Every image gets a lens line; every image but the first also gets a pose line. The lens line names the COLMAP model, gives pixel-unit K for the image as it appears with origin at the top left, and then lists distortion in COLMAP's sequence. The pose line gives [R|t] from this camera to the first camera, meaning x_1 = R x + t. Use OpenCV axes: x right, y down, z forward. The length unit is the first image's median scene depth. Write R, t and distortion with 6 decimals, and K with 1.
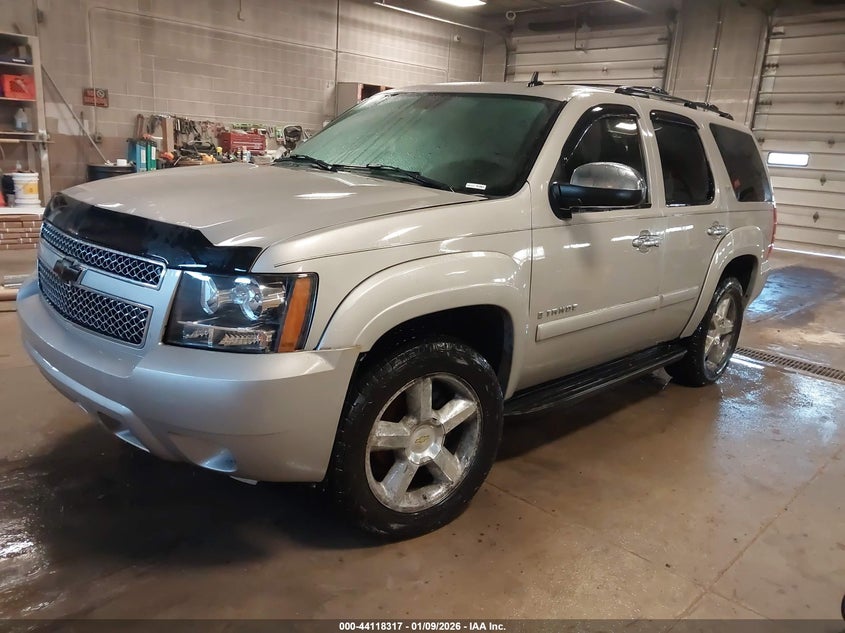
lens RADIAL K [[664.6, 0, 415.1], [0, 664.6, 314.7], [0, 0, 1]] dist [0.054734, -0.001244]
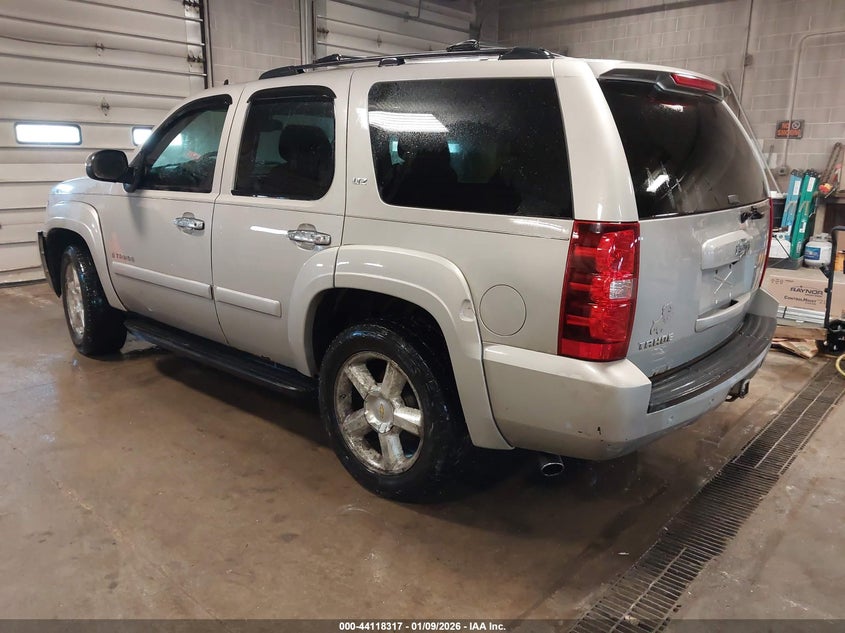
lens RADIAL K [[664.6, 0, 415.1], [0, 664.6, 314.7], [0, 0, 1]] dist [0.054734, -0.001244]
pose [[0.056134, 0.179968, -0.982069, 0.507000], [-0.263652, 0.951378, 0.159274, -0.082813], [0.962983, 0.249984, 0.100854, 0.457517]]
